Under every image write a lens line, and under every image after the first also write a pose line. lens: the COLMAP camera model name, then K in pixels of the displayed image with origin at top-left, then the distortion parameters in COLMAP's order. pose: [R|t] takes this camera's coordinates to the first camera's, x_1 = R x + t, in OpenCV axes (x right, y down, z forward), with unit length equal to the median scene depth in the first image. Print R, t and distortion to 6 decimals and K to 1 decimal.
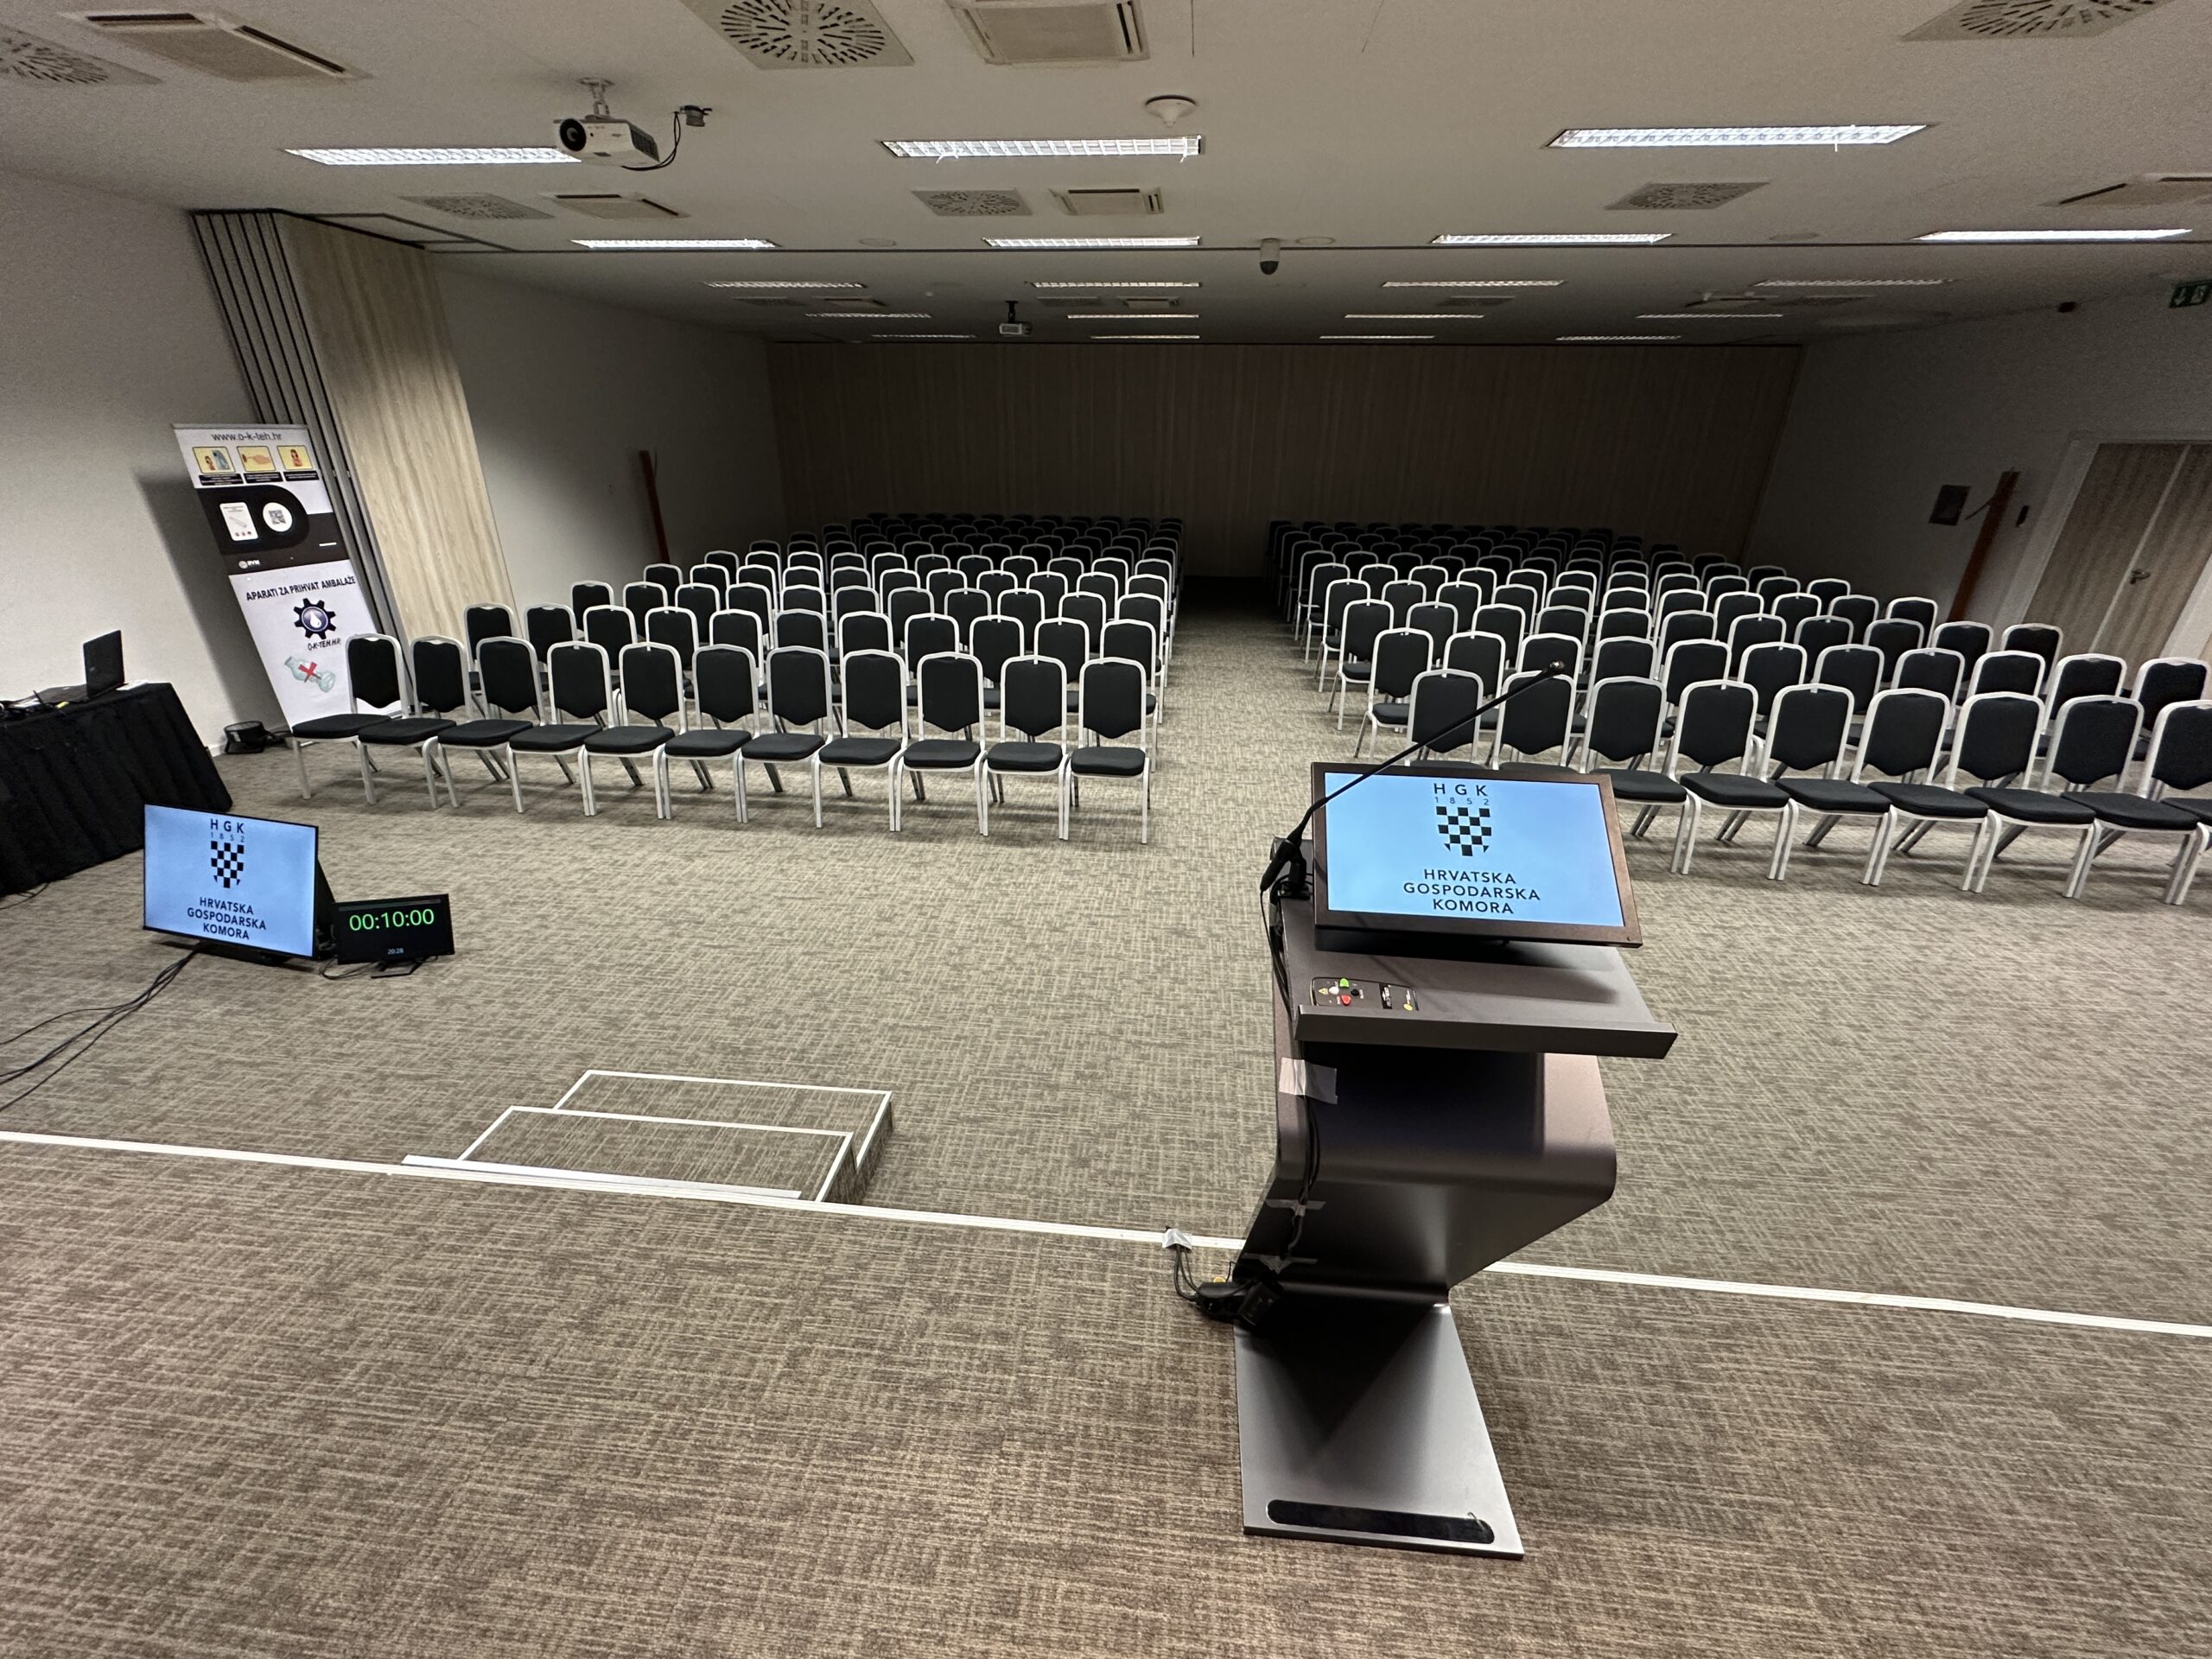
lens RADIAL K [[881.9, 0, 1106.0], [0, 881.9, 829.5], [0, 0, 1]] dist [0.001058, -0.000231]
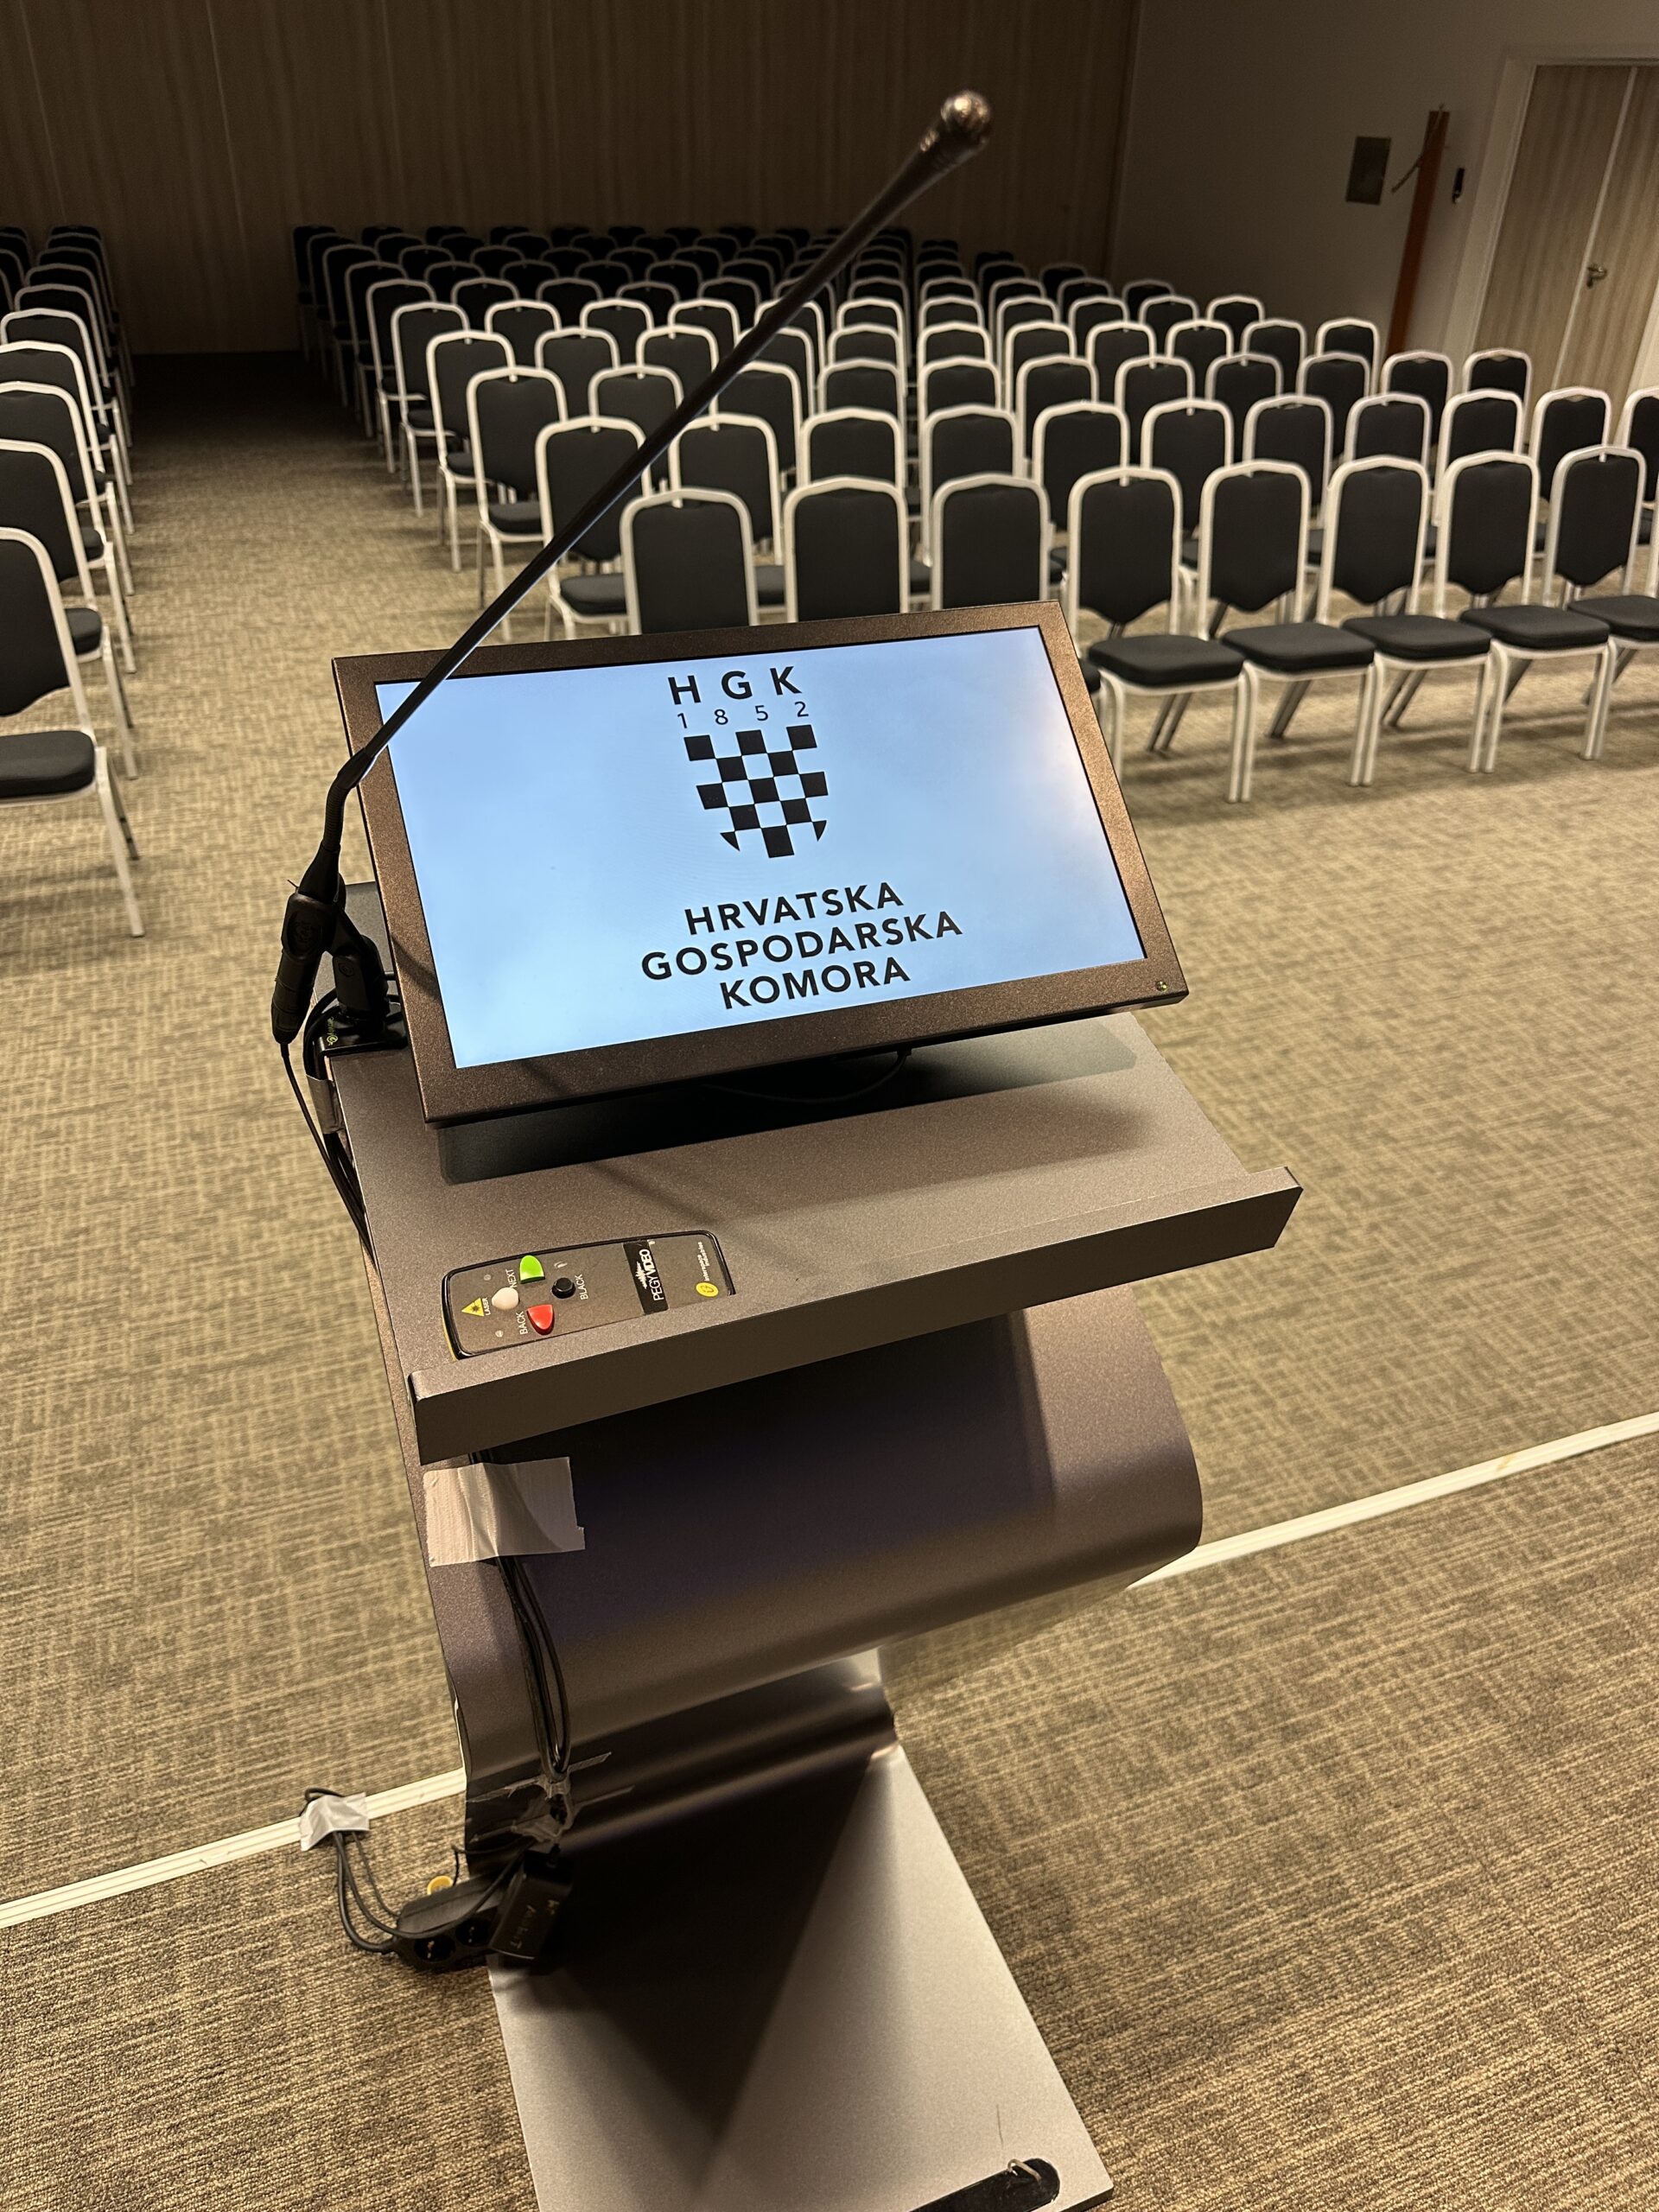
lens RADIAL K [[1568.7, 0, 829.5], [0, 1568.7, 1106.0], [0, 0, 1]] dist [0.076216, -0.111505]
pose [[0.897621, -0.229734, 0.376164, 0.041536], [0.166243, 0.966855, 0.193789, 0.001711], [-0.408216, -0.111414, 0.906061, 0.101965]]
